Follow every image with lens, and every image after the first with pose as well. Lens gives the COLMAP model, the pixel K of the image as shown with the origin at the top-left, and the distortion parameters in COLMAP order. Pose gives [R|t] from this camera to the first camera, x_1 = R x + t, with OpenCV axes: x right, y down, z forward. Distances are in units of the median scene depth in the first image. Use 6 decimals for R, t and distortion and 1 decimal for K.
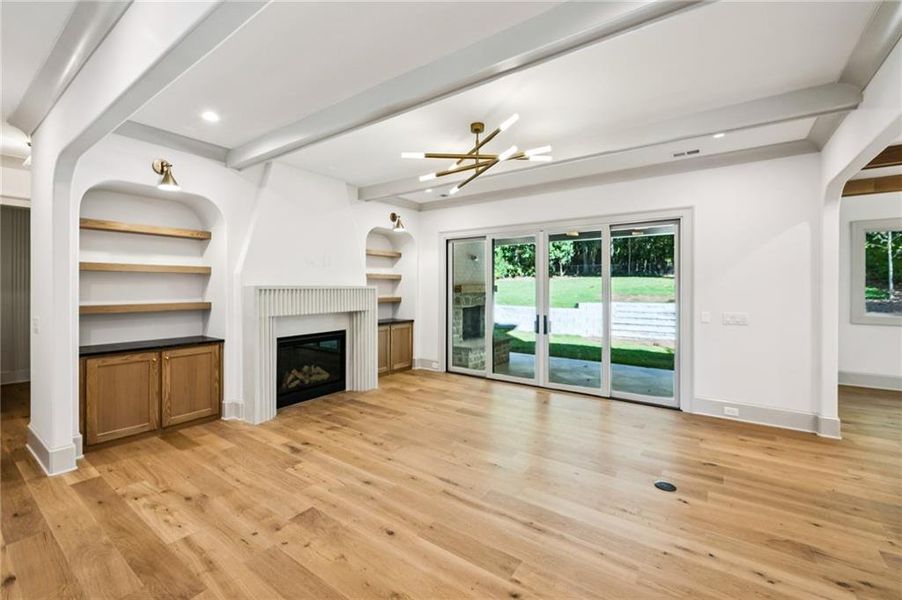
lens RADIAL K [[386.9, 0, 444.7], [0, 386.9, 292.3], [0, 0, 1]] dist [0.000985, 0.000294]
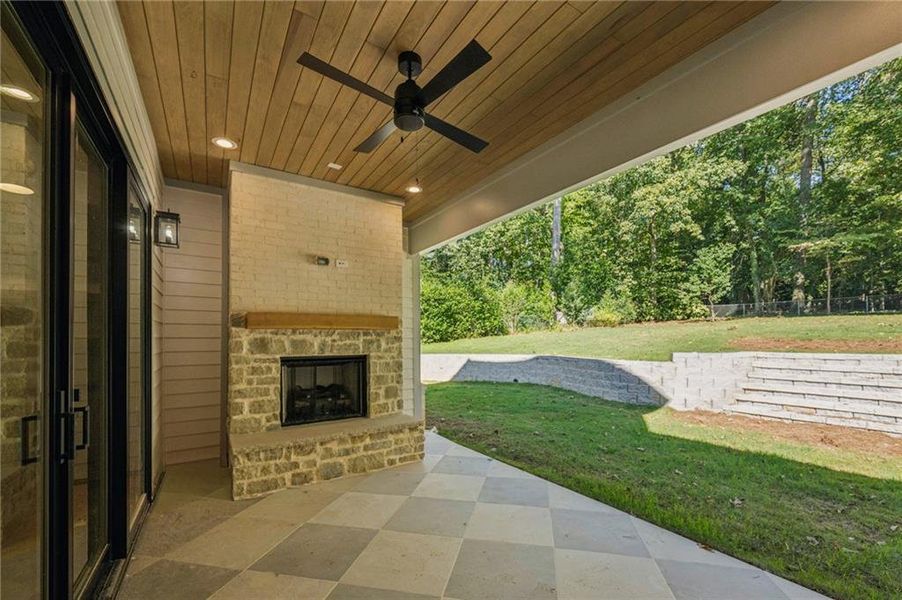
lens RADIAL K [[386.9, 0, 463.8], [0, 386.9, 338.3], [0, 0, 1]] dist [0.000985, 0.000294]
pose [[0.943963, -0.009997, -0.329899, 0.811017], [0.005713, 0.999886, -0.013953, 0.040403], [0.330001, 0.011286, 0.943913, 1.139010]]
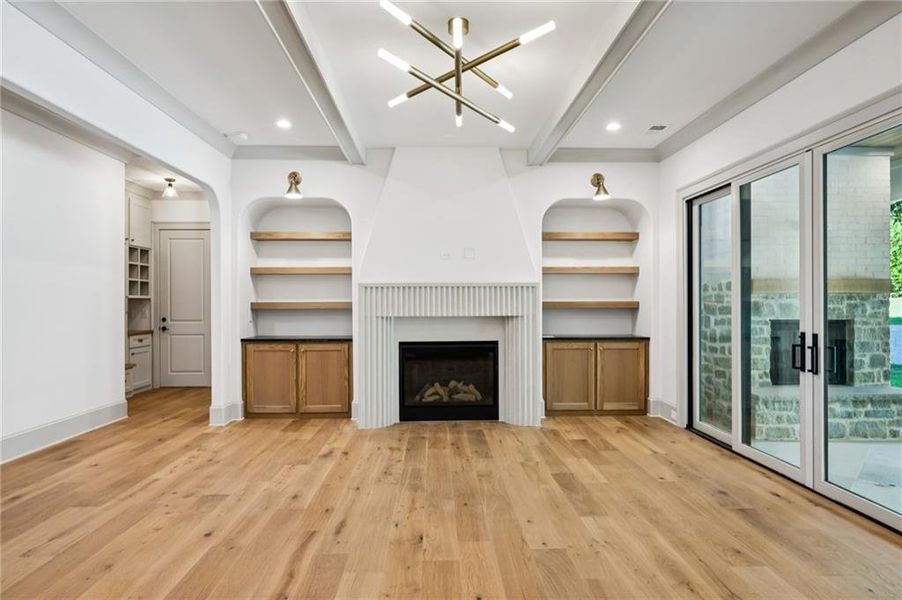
lens RADIAL K [[526.8, 0, 446.1], [0, 526.8, 303.8], [0, 0, 1]] dist [-0.002509, 0.001496]
pose [[0.609831, -0.004251, -0.792520, 0.654793], [-0.003949, 0.999957, -0.008403, 0.043386], [0.792522, 0.008254, 0.609788, 0.370523]]
